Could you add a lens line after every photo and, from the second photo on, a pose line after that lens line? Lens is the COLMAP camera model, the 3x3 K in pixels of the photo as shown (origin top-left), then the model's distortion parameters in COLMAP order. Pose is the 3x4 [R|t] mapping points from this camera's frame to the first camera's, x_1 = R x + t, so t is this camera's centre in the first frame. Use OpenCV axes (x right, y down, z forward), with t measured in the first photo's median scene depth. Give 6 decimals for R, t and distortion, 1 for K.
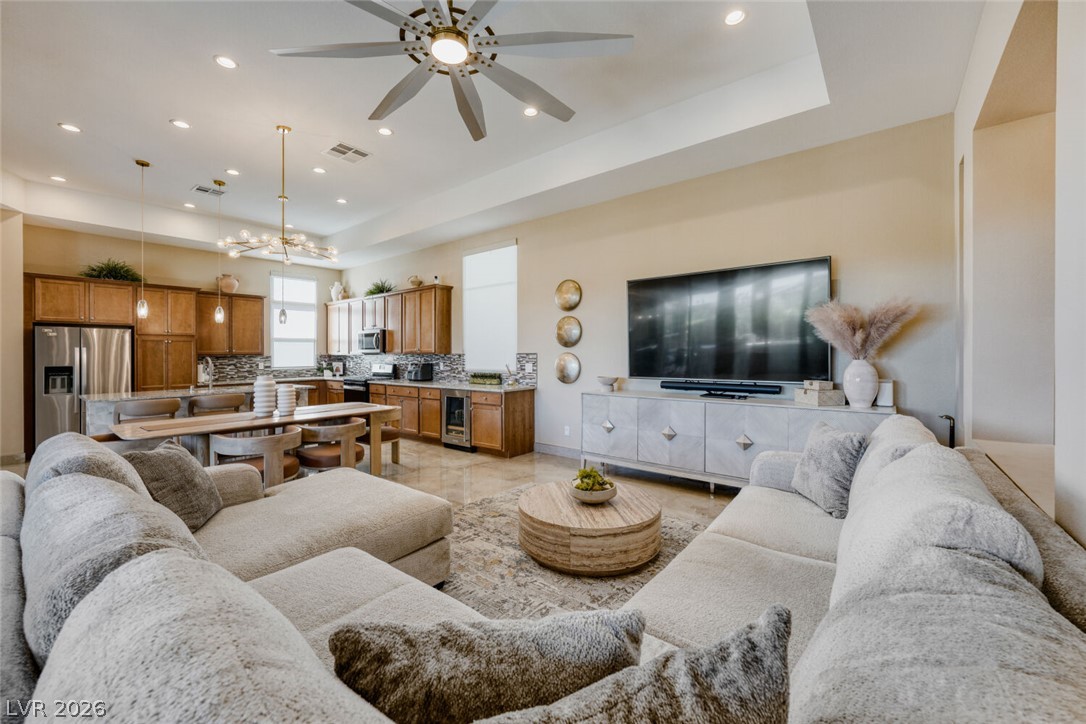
lens RADIAL K [[430.8, 0, 537.0], [0, 430.8, 358.1], [0, 0, 1]] dist [-0.025476, 0.007145]
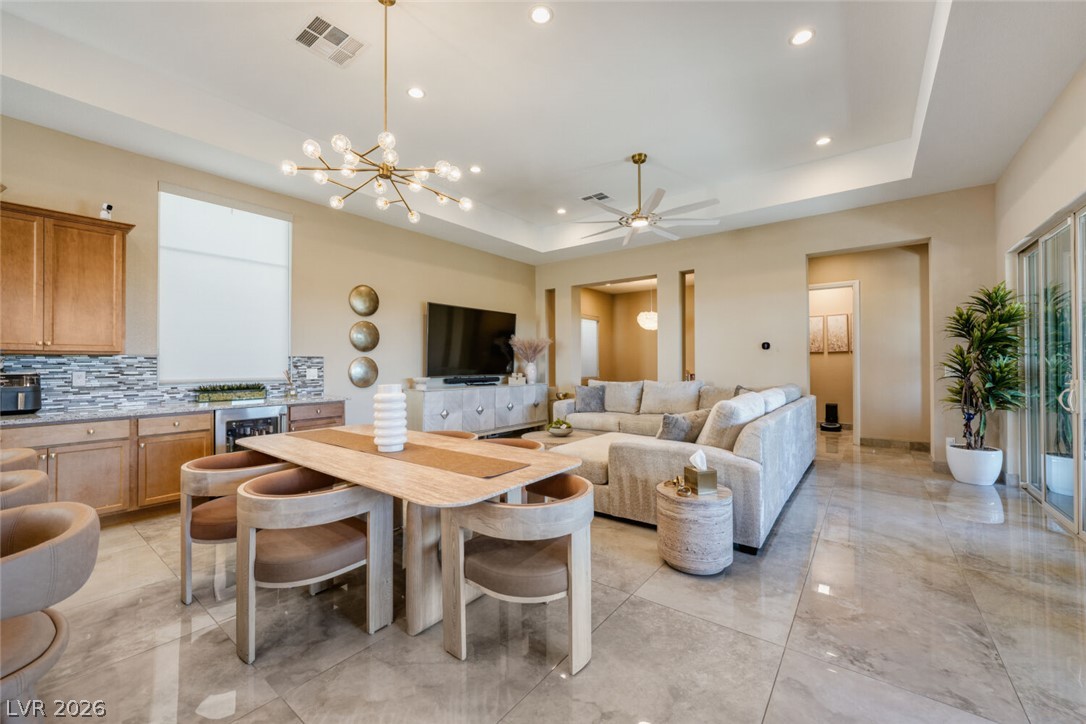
lens RADIAL K [[426.5, 0, 543.0], [0, 426.5, 362.0], [0, 0, 1]] dist [-0.014952, 0.000229]
pose [[-0.023890, 0.008316, 0.999680, -0.849572], [0.010209, 0.999915, -0.008074, 0.010557], [-0.999662, 0.010012, -0.023973, 0.547857]]
